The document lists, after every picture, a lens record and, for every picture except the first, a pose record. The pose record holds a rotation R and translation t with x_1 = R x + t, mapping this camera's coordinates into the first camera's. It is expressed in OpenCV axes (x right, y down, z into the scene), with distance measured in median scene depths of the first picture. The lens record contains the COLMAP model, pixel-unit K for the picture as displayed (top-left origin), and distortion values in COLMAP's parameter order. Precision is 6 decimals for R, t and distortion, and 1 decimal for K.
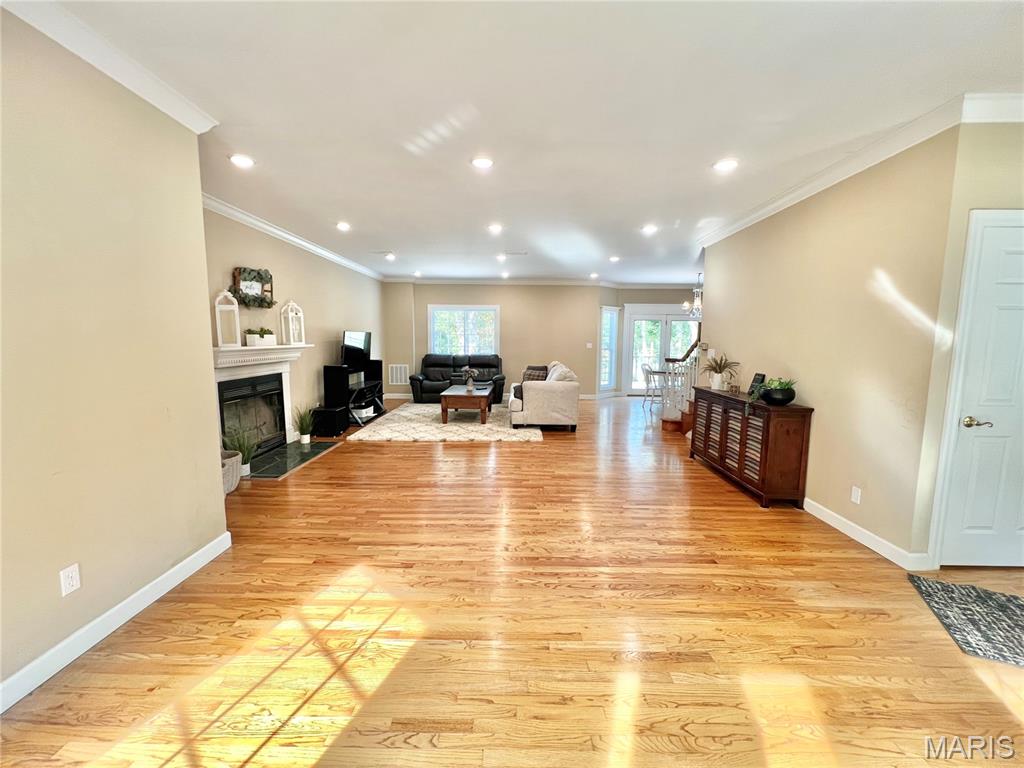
lens RADIAL K [[411.3, 0, 511.4], [0, 411.3, 381.4], [0, 0, 1]] dist [-0.003032, 0.000657]
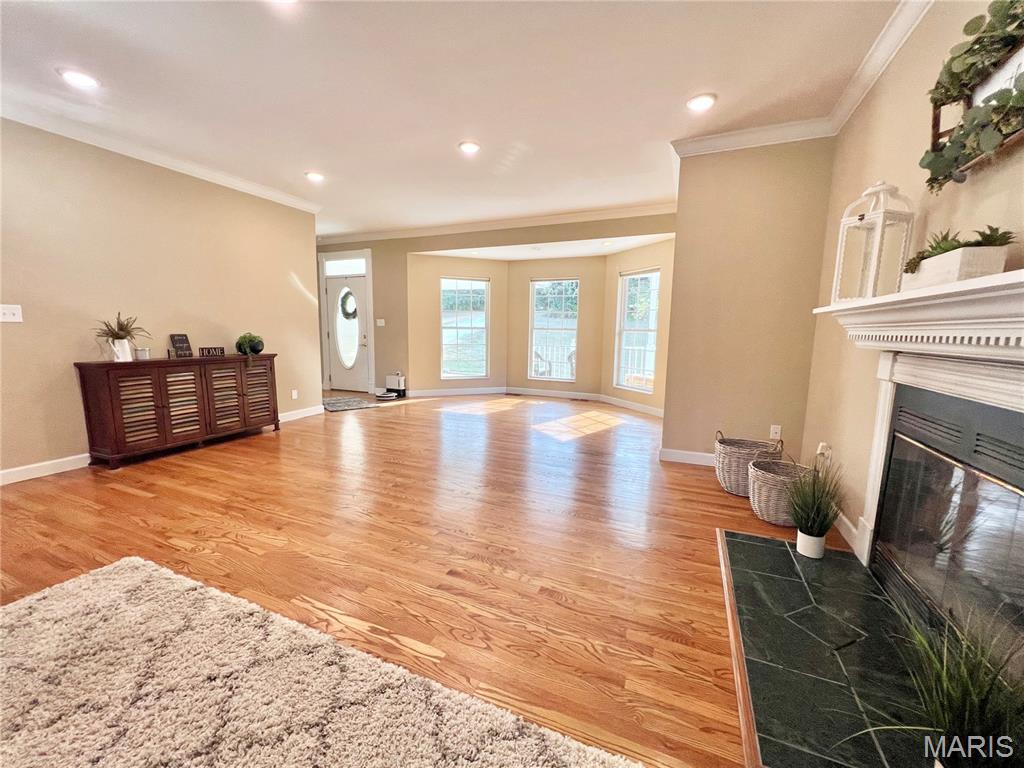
lens RADIAL K [[411.3, 0, 511.4], [0, 411.3, 381.4], [0, 0, 1]] dist [-0.003032, 0.000657]
pose [[-0.923549, -0.068886, 0.377243, -0.482296], [0.018615, 0.974521, 0.223524, -0.110075], [-0.383029, 0.213458, -0.898735, 1.562473]]
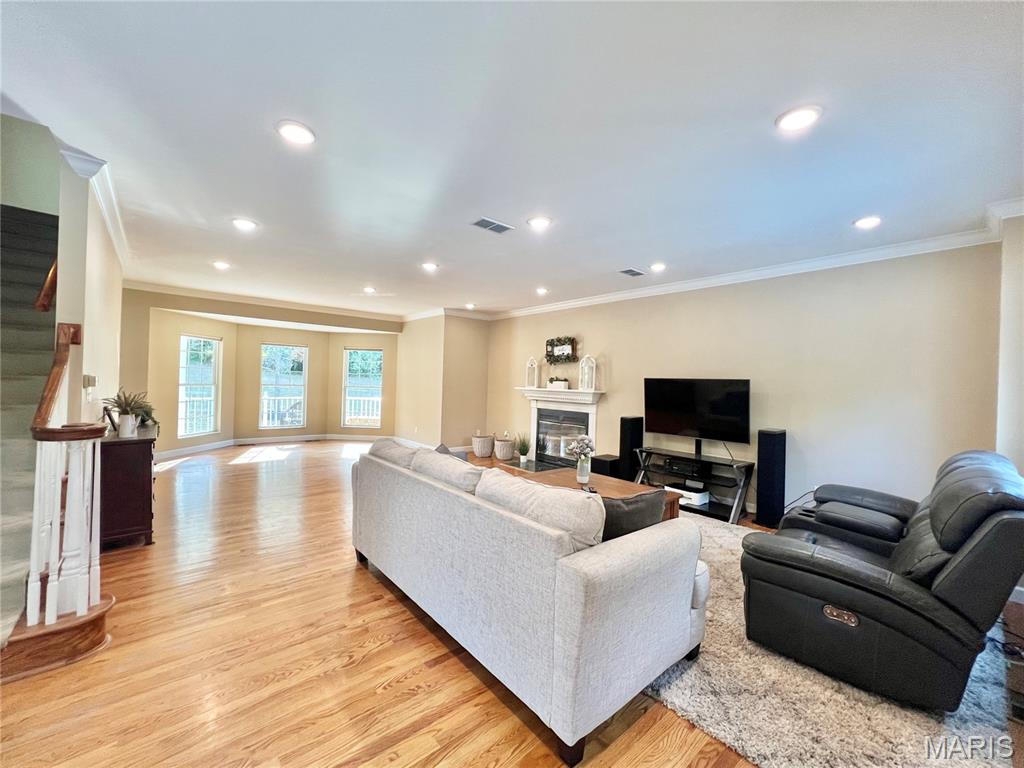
lens RADIAL K [[408.8, 0, 512.0], [0, 408.8, 384.0], [0, 0, 1]] dist [-0.004116, 0.000058]
pose [[-0.745836, -0.025543, -0.665640, 0.529047], [-0.104182, 0.991441, 0.078689, -0.224384], [0.657932, 0.128036, -0.742113, 2.189757]]
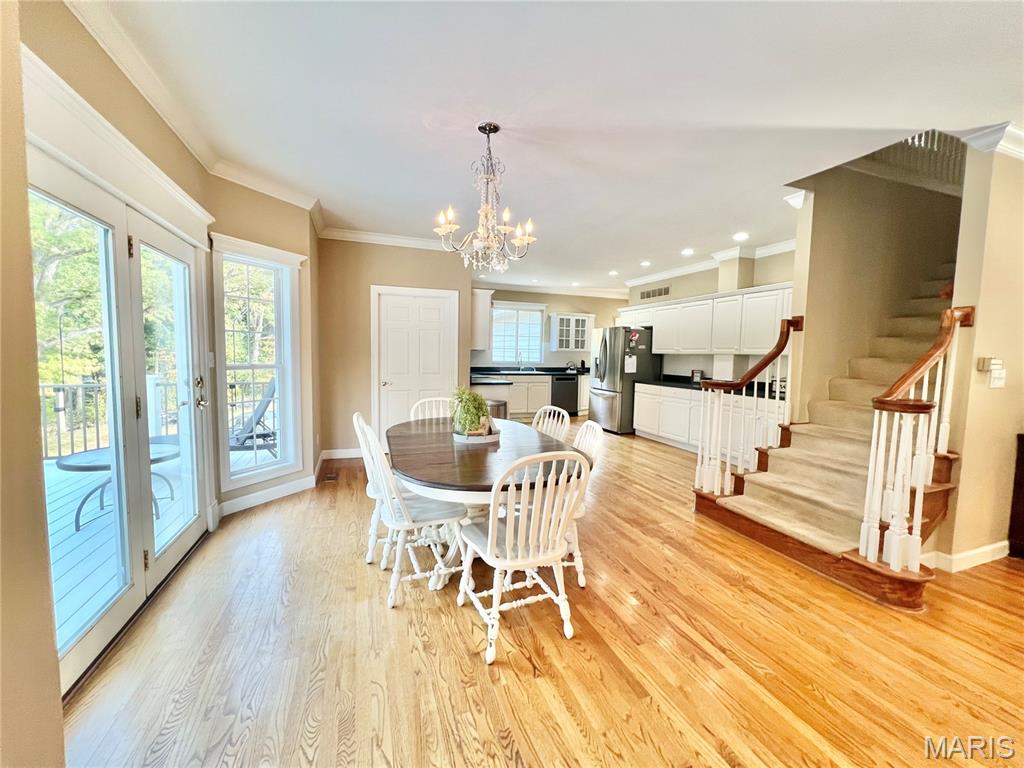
lens RADIAL K [[411.3, 0, 511.4], [0, 411.3, 381.4], [0, 0, 1]] dist [-0.003032, 0.000657]
pose [[-0.366508, -0.081637, 0.926826, 0.286265], [0.074426, 0.990379, 0.116666, -0.208382], [-0.927433, 0.111739, -0.356906, 2.164070]]
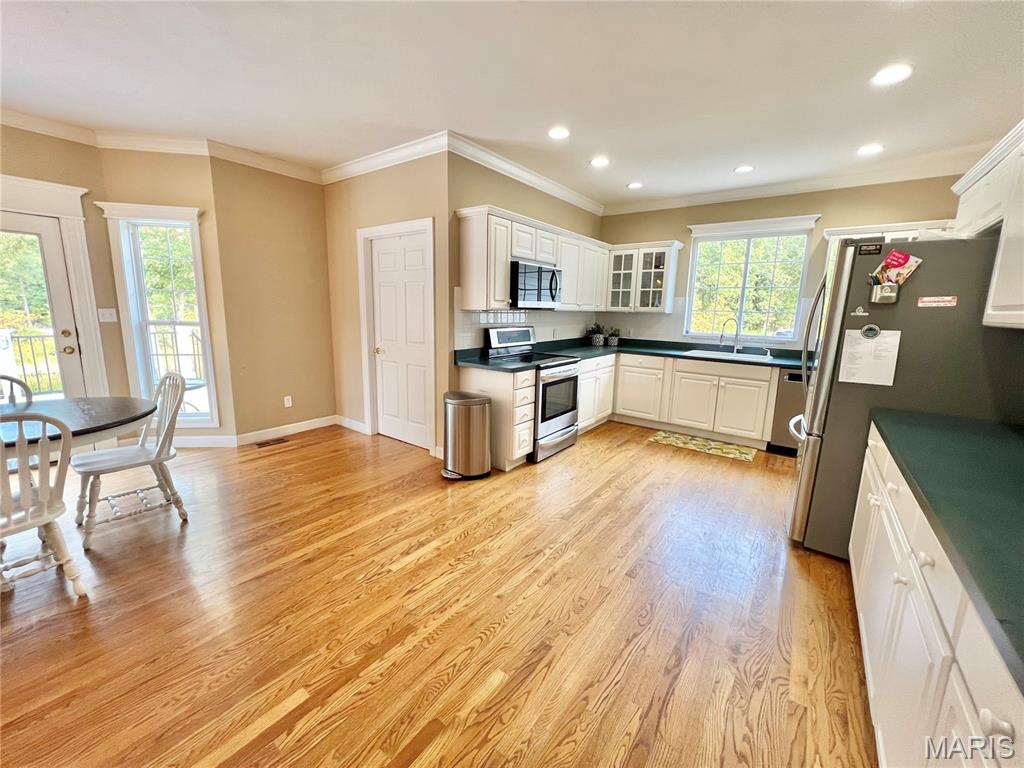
lens RADIAL K [[411.3, 0, 511.4], [0, 411.3, 381.4], [0, 0, 1]] dist [-0.003032, 0.000657]
pose [[0.579005, -0.137149, 0.803706, 0.945505], [0.065403, 0.990387, 0.121888, -0.113566], [-0.812697, -0.018009, 0.582408, 1.206102]]
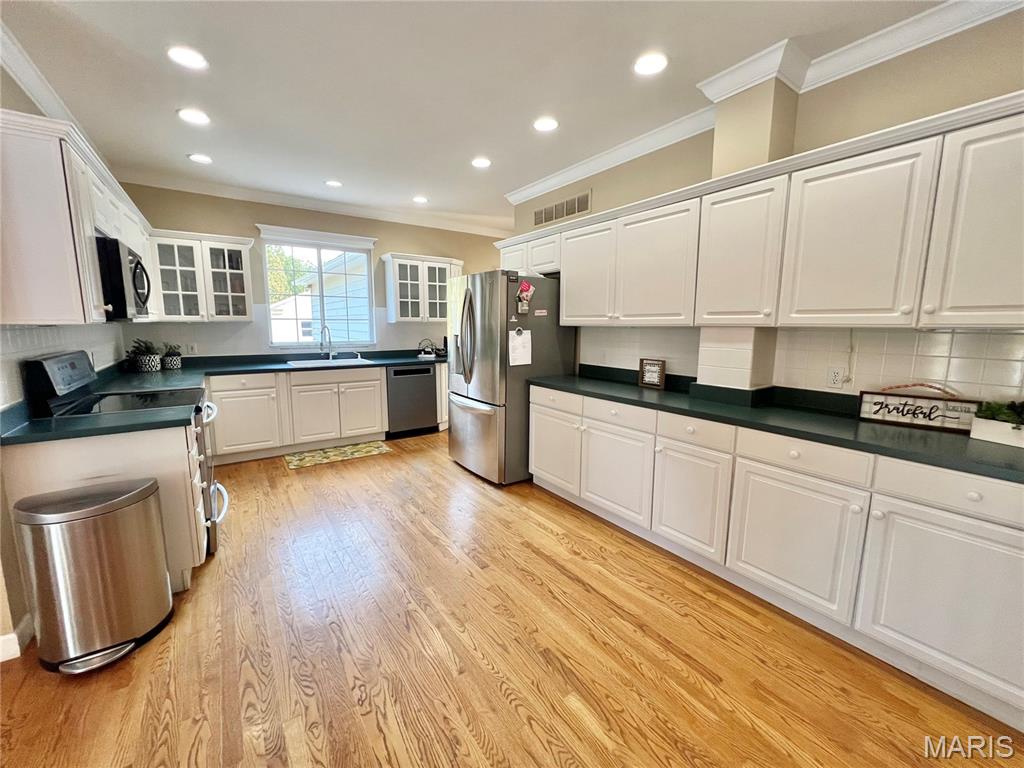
lens RADIAL K [[411.3, 0, 511.4], [0, 411.3, 381.4], [0, 0, 1]] dist [-0.003032, 0.000657]
pose [[-0.590129, -0.124337, 0.797676, 0.980940], [0.074614, 0.975439, 0.207246, -0.155713], [-0.803853, 0.181819, -0.566358, 1.624885]]
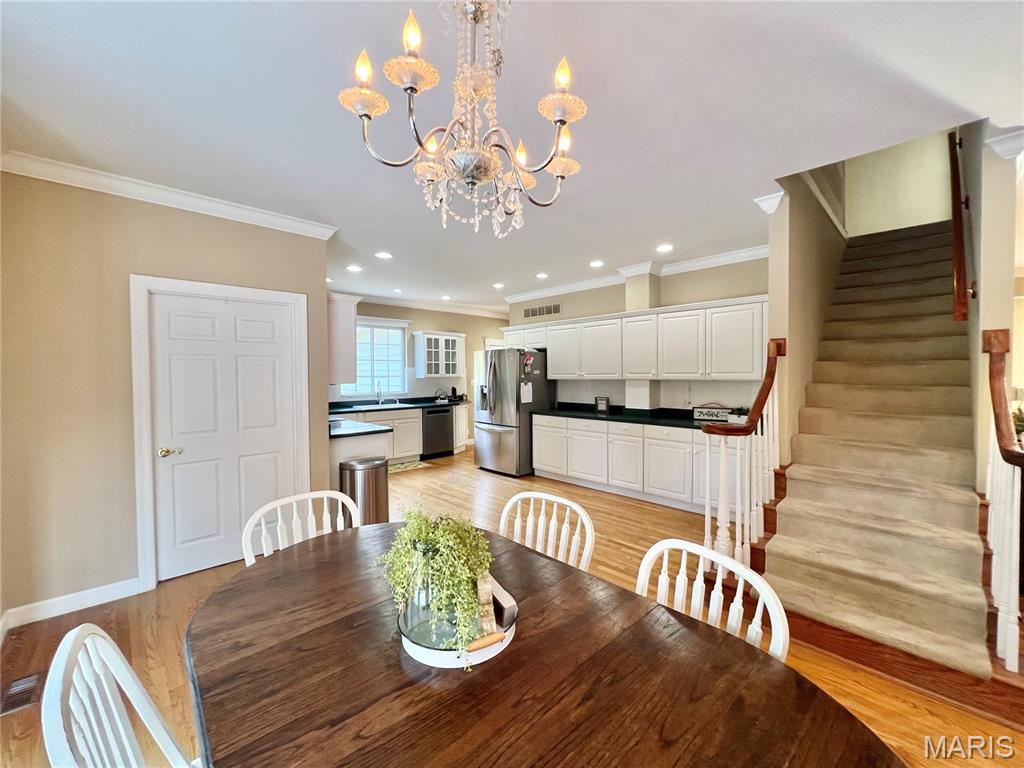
lens RADIAL K [[411.3, 0, 511.4], [0, 411.3, 381.4], [0, 0, 1]] dist [-0.003032, 0.000657]
pose [[-0.708156, -0.018751, 0.705807, 0.687318], [0.074403, 0.992100, 0.101008, -0.231581], [-0.702125, 0.124044, -0.701166, 2.137683]]
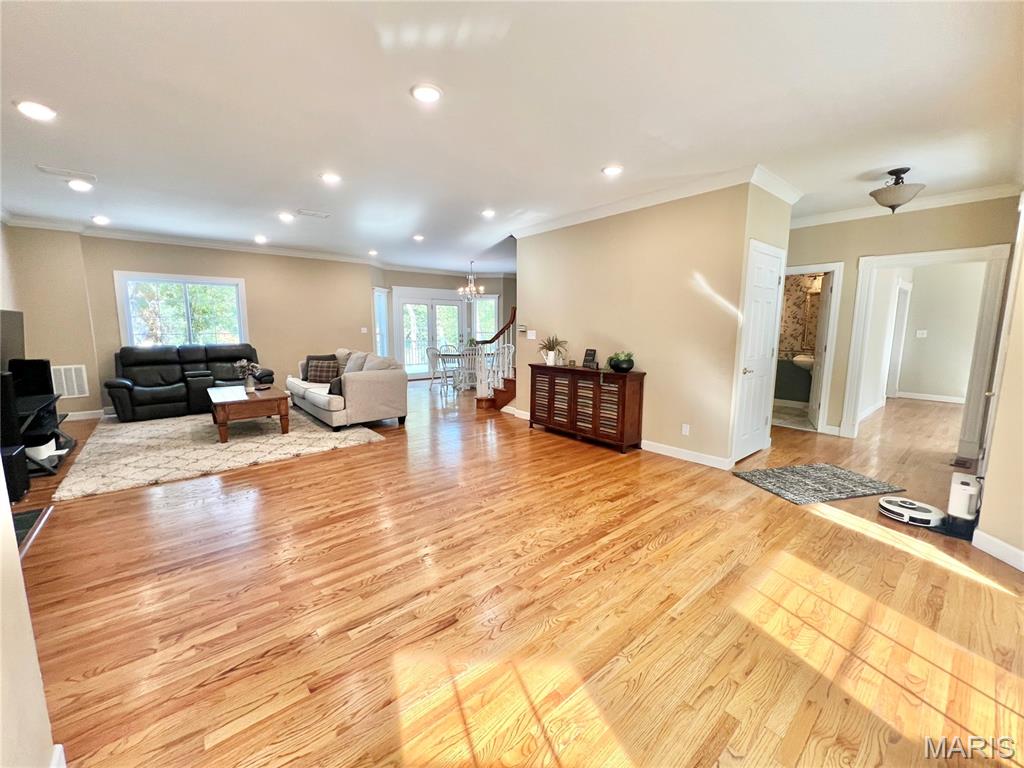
lens RADIAL K [[411.0, 0, 512.5], [0, 411.0, 380.3], [0, 0, 1]] dist [-0.001839, 0.000189]
pose [[0.753975, -0.093492, 0.650216, -0.373813], [0.072072, 0.995618, 0.059583, -0.016524], [-0.652937, 0.001938, 0.757410, 0.216684]]
